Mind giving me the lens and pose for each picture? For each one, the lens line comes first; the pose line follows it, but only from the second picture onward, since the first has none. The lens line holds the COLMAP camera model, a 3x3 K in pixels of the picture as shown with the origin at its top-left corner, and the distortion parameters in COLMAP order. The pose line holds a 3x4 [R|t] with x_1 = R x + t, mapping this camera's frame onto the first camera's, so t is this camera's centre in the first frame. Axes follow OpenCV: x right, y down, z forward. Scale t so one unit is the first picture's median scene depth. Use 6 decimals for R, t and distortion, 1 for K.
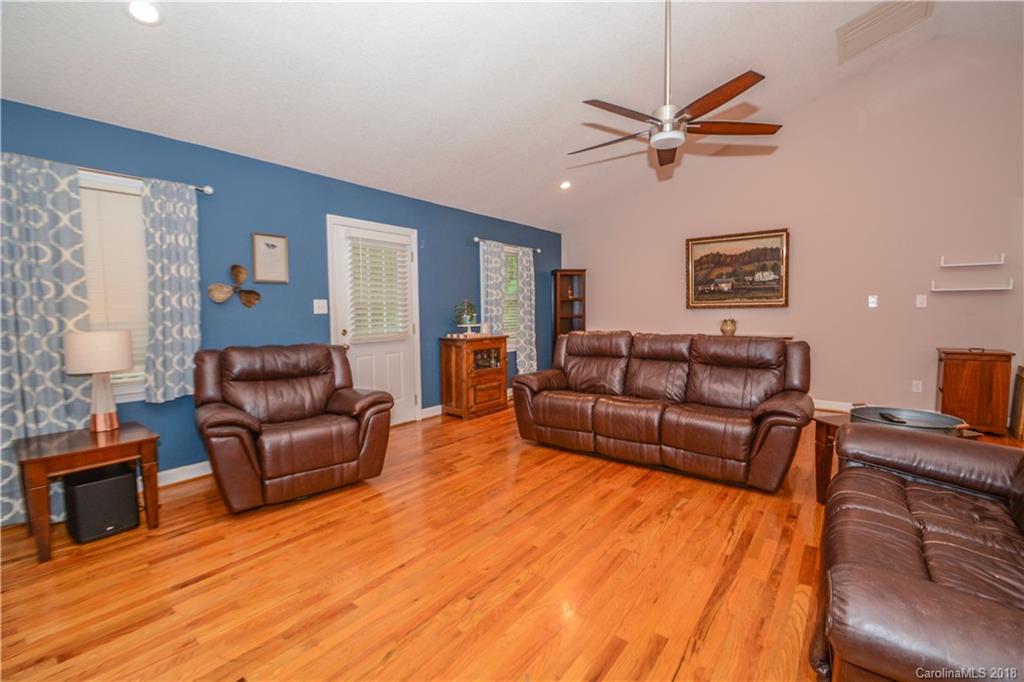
lens RADIAL K [[448.4, 0, 511.0], [0, 448.4, 336.8], [0, 0, 1]] dist [0.002681, -0.009711]
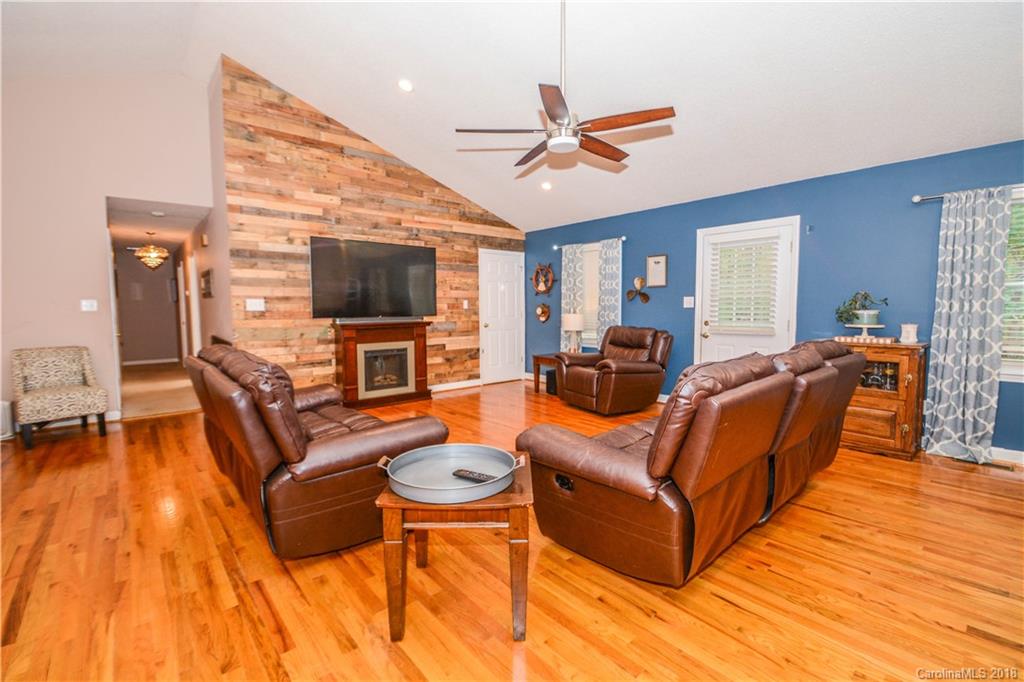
lens RADIAL K [[448.4, 0, 511.0], [0, 448.4, 336.8], [0, 0, 1]] dist [0.002681, -0.009711]
pose [[-0.201400, 0.075460, -0.976598, 0.925942], [-0.053651, 0.994682, 0.087921, -0.050912], [0.978039, 0.070103, -0.196280, 0.715062]]
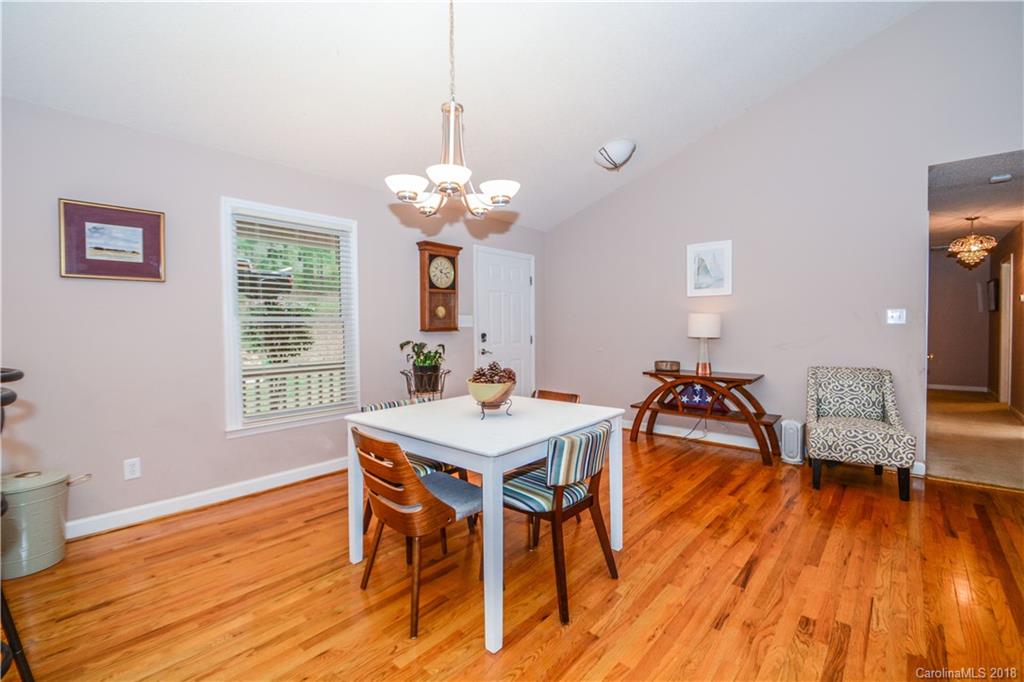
lens RADIAL K [[448.4, 0, 511.0], [0, 448.4, 336.8], [0, 0, 1]] dist [0.002681, -0.009711]
pose [[-0.997717, 0.016836, 0.065404, 0.716894], [0.022496, 0.995973, 0.086790, -0.026130], [-0.063679, 0.088063, -0.994077, 0.349193]]
